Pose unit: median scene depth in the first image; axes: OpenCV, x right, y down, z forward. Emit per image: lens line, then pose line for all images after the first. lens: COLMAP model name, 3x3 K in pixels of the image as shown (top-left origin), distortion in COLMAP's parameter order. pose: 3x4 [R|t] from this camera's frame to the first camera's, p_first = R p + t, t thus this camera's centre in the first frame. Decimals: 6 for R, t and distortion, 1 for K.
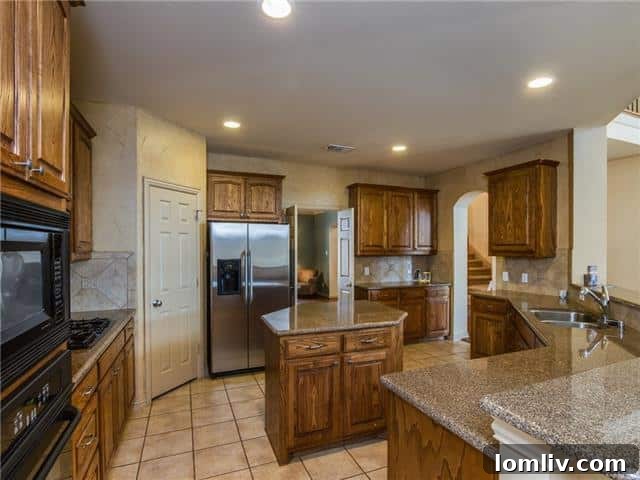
lens RADIAL K [[338.4, 0, 323.3], [0, 338.4, 249.2], [0, 0, 1]] dist [-0.005436, -0.000741]
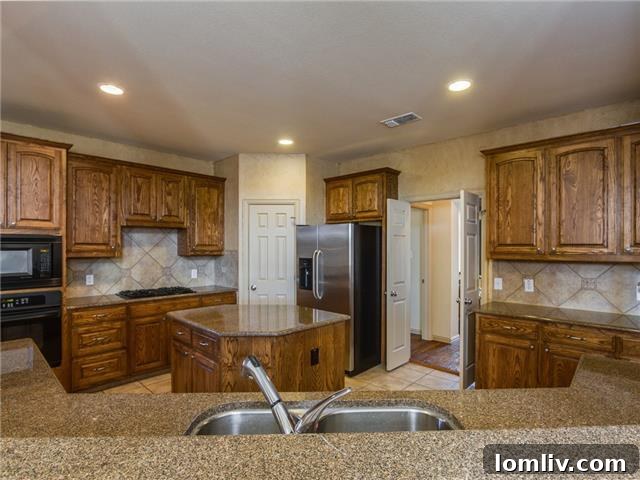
lens RADIAL K [[338.4, 0, 323.3], [0, 338.4, 249.2], [0, 0, 1]] dist [-0.005436, -0.000741]
pose [[0.423661, 0.001191, -0.905820, 0.559134], [-0.004010, 0.999992, -0.000561, -0.000085], [0.905812, 0.003870, 0.423663, 0.426083]]
